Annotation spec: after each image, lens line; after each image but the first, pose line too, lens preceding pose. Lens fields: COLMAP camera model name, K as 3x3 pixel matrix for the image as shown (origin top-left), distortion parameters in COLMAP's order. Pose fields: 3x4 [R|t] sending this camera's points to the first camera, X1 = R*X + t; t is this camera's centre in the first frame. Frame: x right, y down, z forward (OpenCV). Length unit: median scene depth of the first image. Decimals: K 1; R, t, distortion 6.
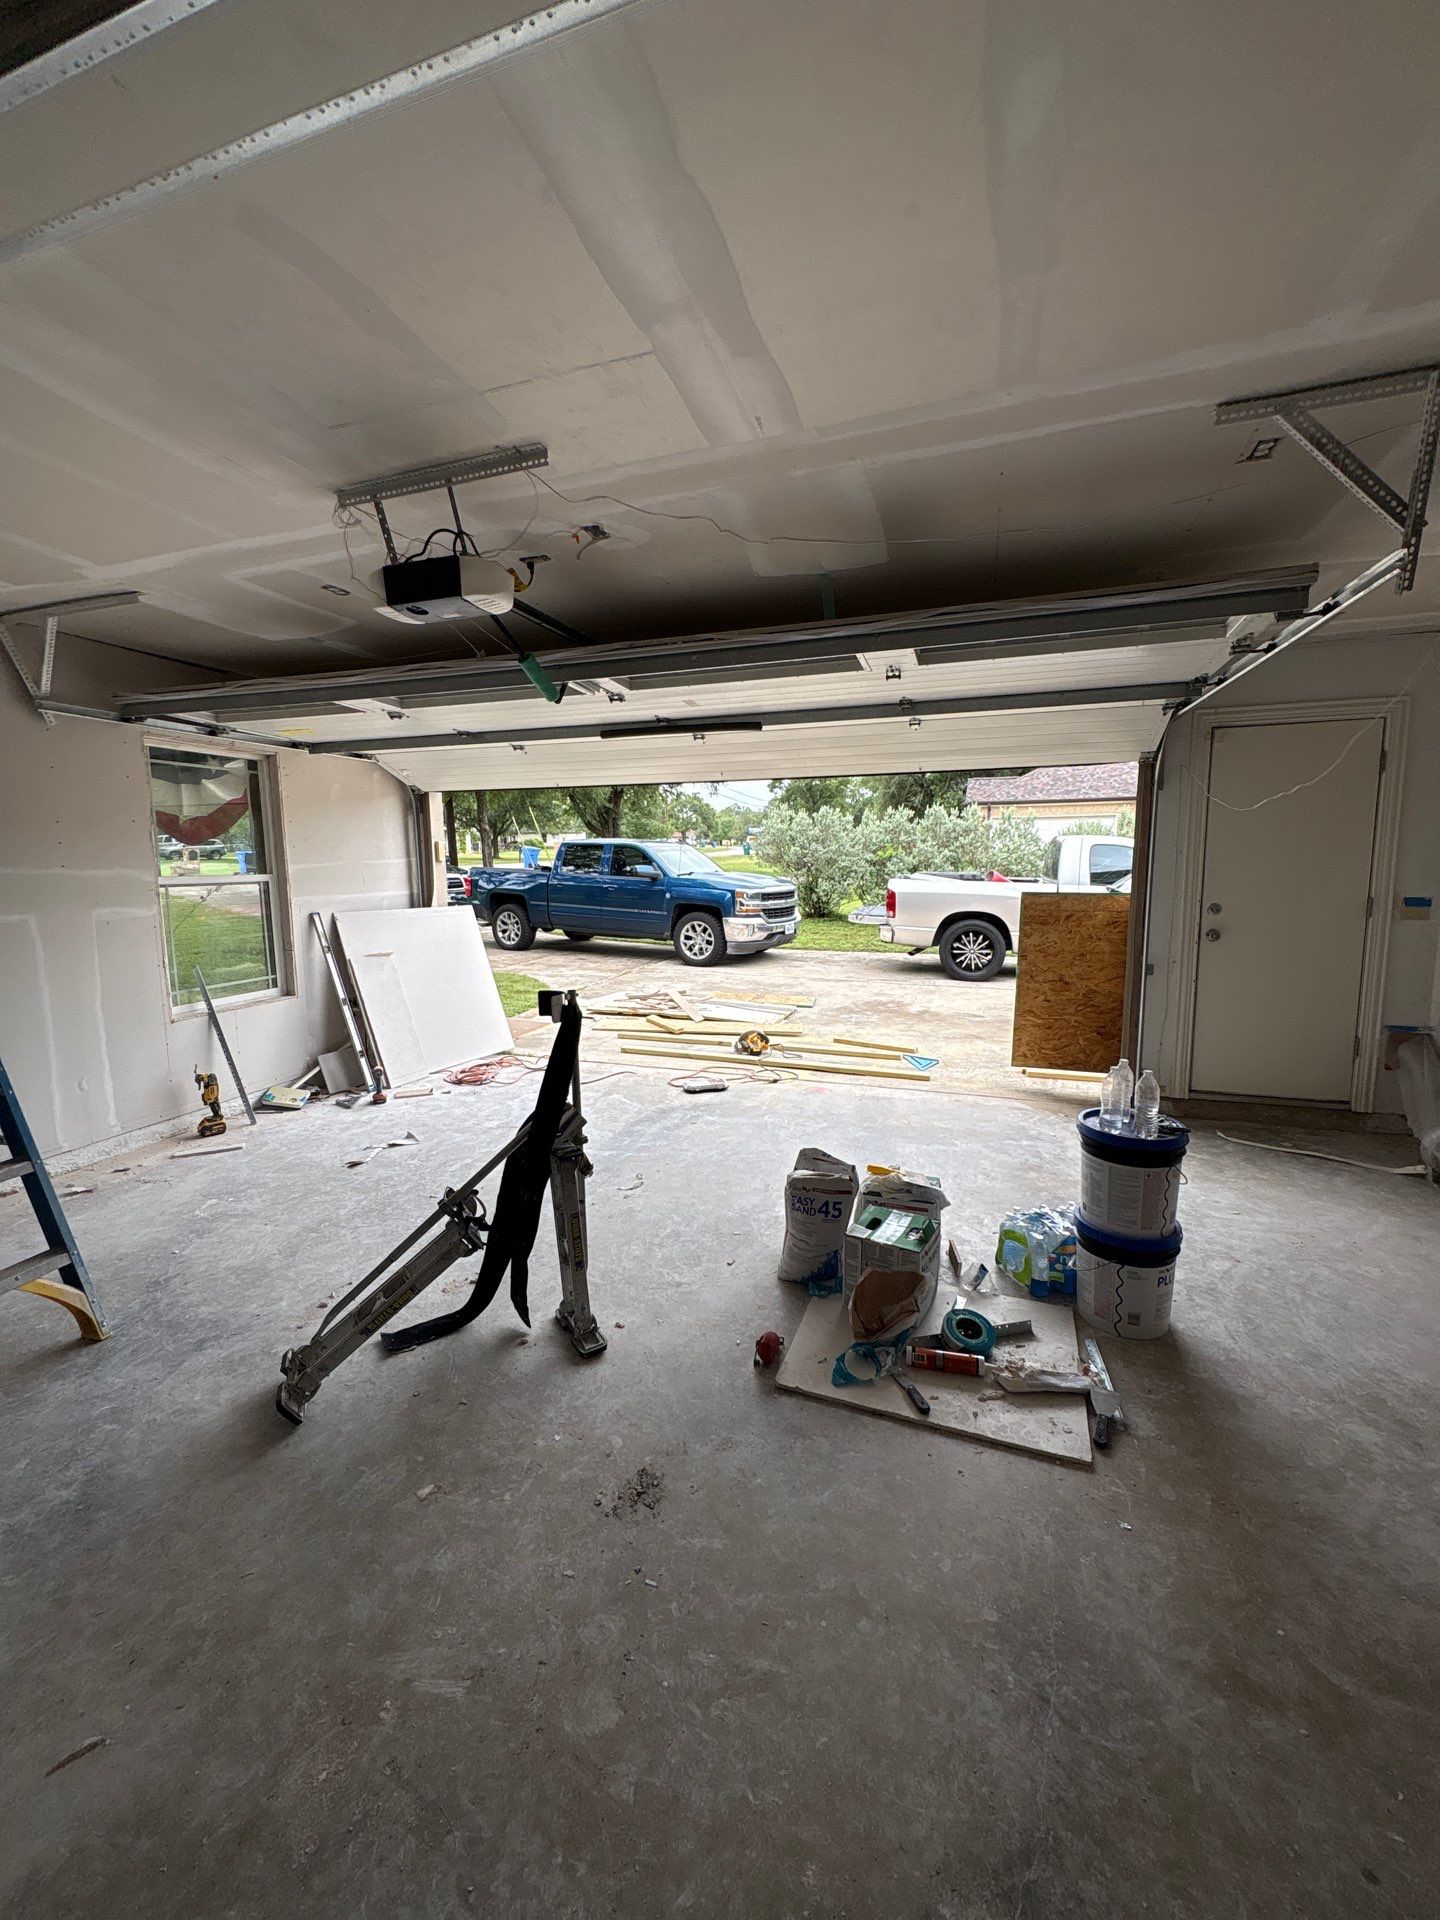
lens RADIAL K [[760.3, 0, 720.1], [0, 760.3, 959.7], [0, 0, 1]] dist [0.001558, 0.000580]
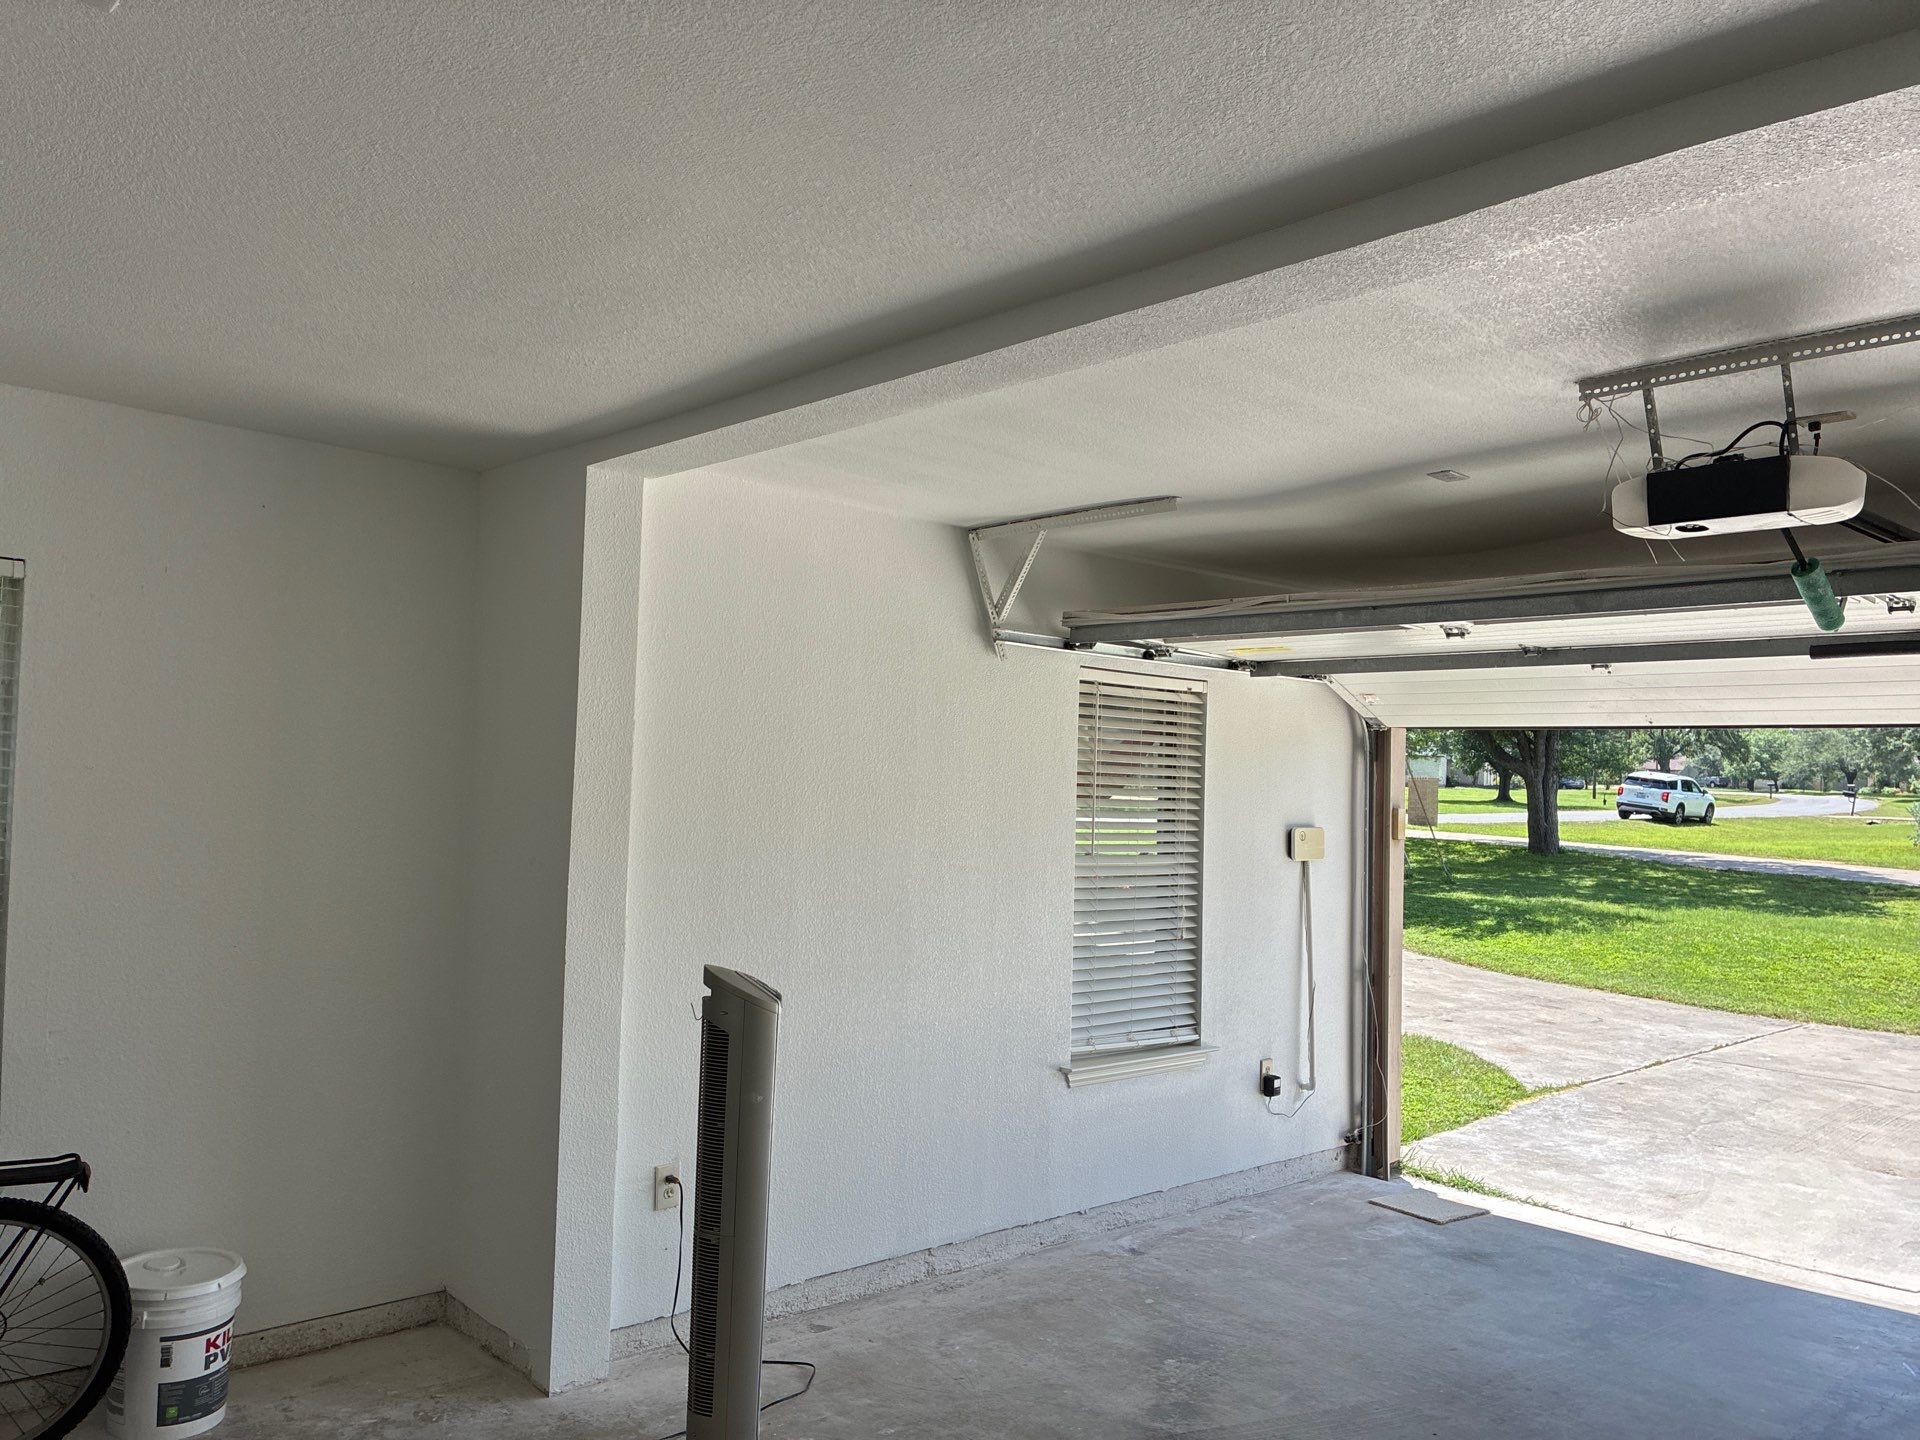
lens RADIAL K [[1452.7, 0, 953.9], [0, 1452.7, 744.0], [0, 0, 1]] dist [0.061452, -0.073368]
pose [[0.881941, 0.018052, -0.471013, -0.242777], [-0.098155, 0.984394, -0.146061, -0.007309], [0.461026, 0.175049, 0.869950, -0.285145]]
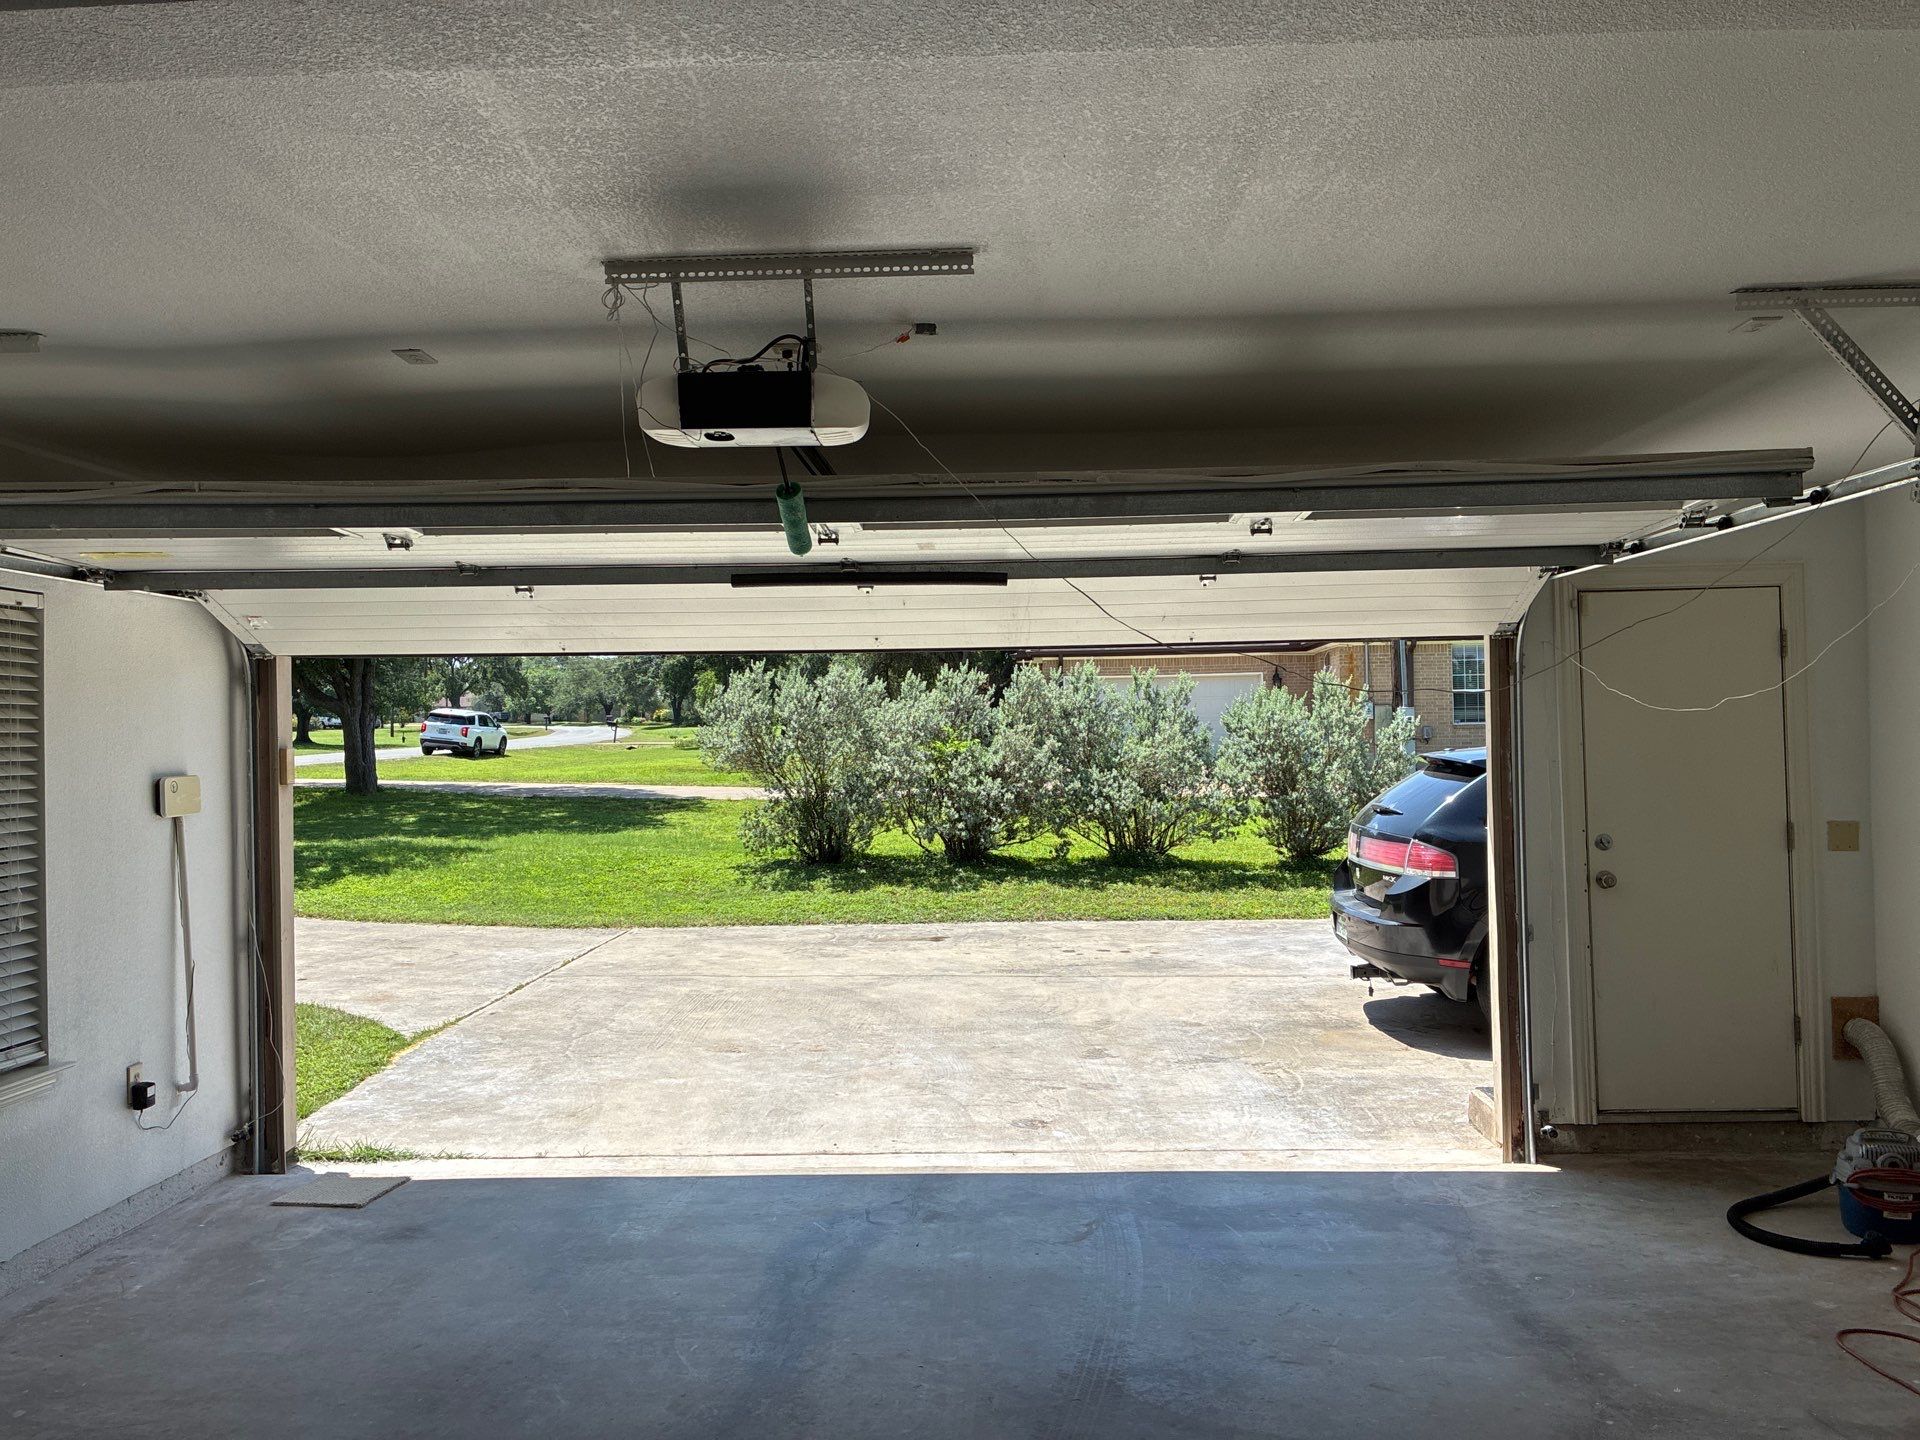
lens RADIAL K [[1452.7, 0, 965.6], [0, 1452.7, 720.5], [0, 0, 1]] dist [0.061452, -0.073368]
pose [[0.955383, -0.003474, 0.295350, -0.386835], [0.047634, 0.988654, -0.142456, -0.016532], [-0.291504, 0.150169, 0.944709, -0.152797]]
